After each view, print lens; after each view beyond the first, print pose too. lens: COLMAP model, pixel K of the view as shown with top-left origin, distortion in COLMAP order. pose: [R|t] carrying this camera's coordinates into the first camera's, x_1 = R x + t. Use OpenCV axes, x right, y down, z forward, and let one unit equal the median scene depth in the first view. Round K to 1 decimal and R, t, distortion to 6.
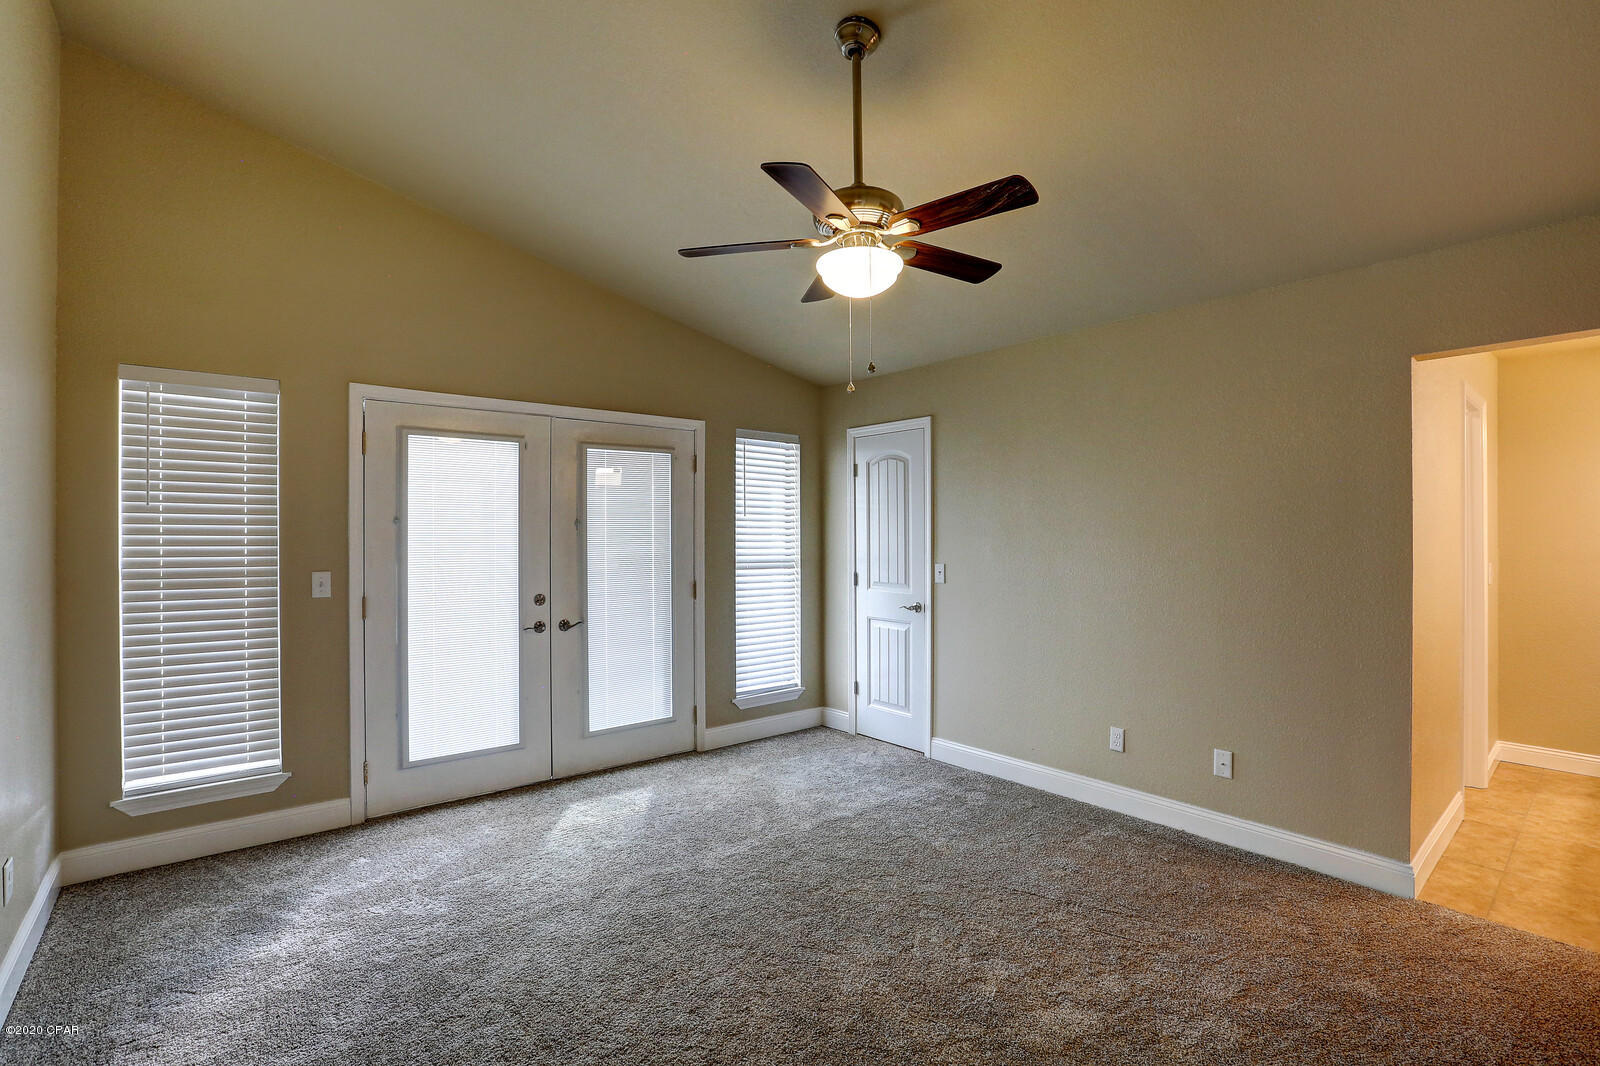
lens RADIAL K [[730.4, 0, 800.0], [0, 730.4, 533.0], [0, 0, 1]] dist [-0.049947, 0.017070]
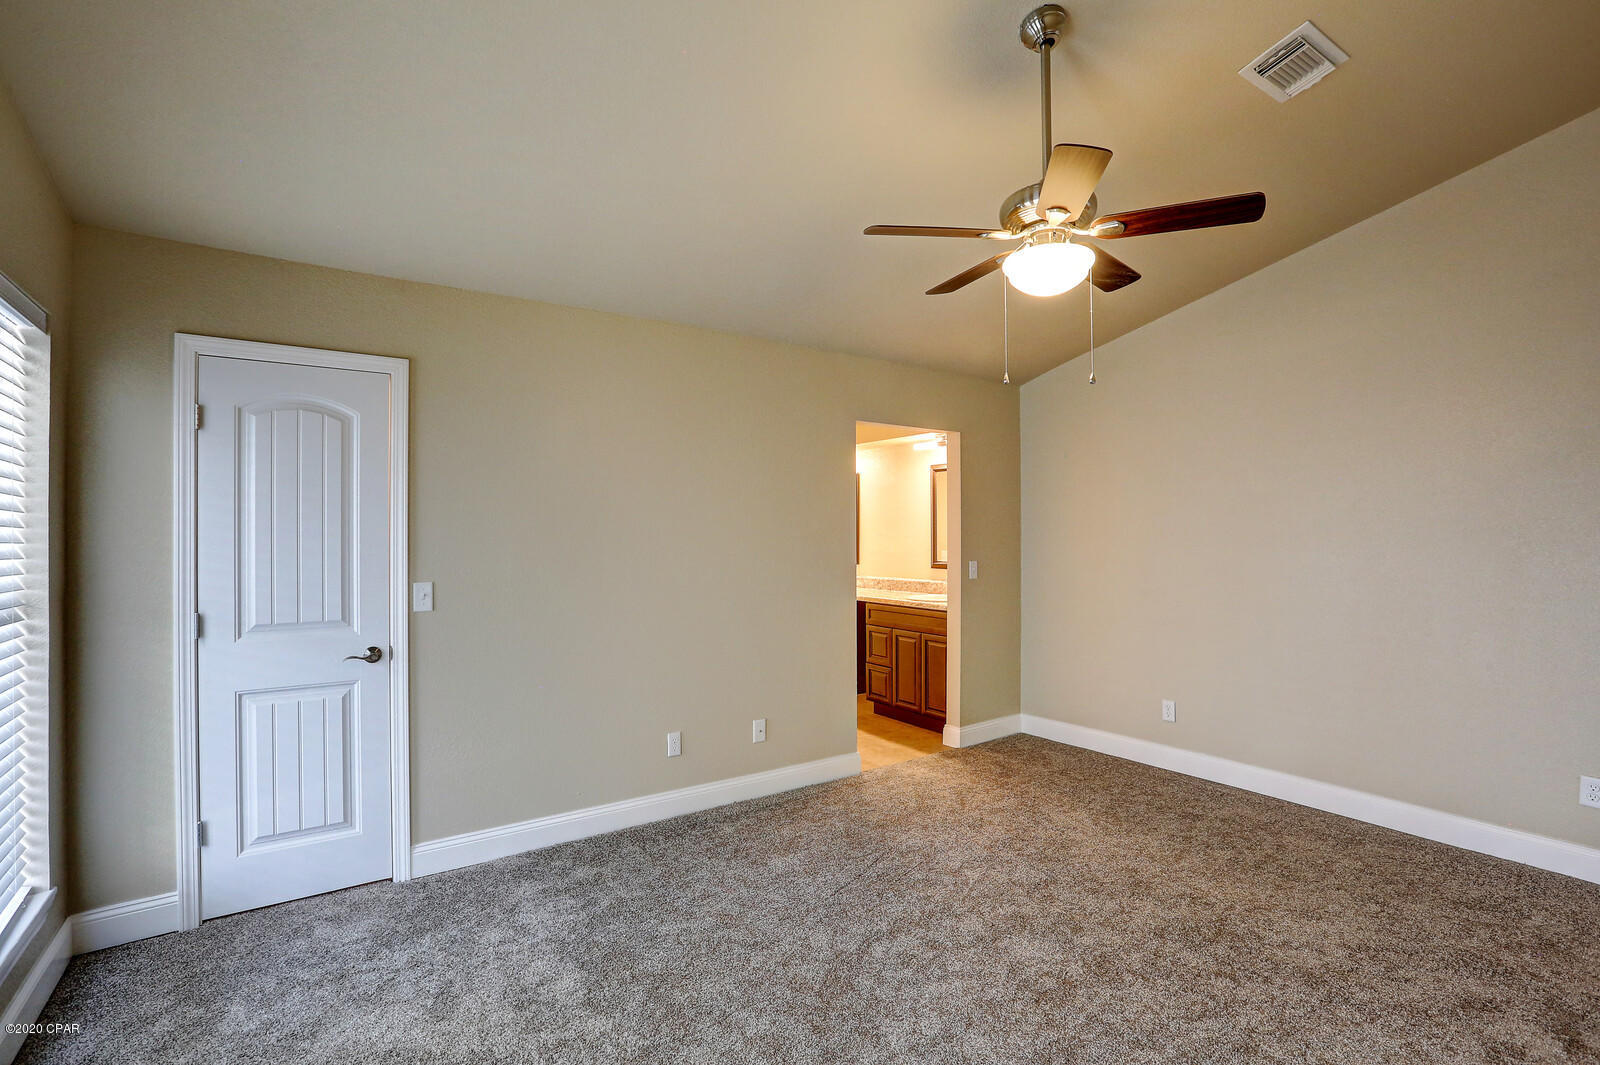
lens RADIAL K [[730.4, 0, 800.0], [0, 730.4, 532.5], [0, 0, 1]] dist [-0.049947, 0.017070]
pose [[0.095182, 0.001971, 0.995458, -0.430574], [0.001169, 0.999997, -0.002091, -0.002217], [-0.995459, 0.001362, 0.095180, 0.584346]]
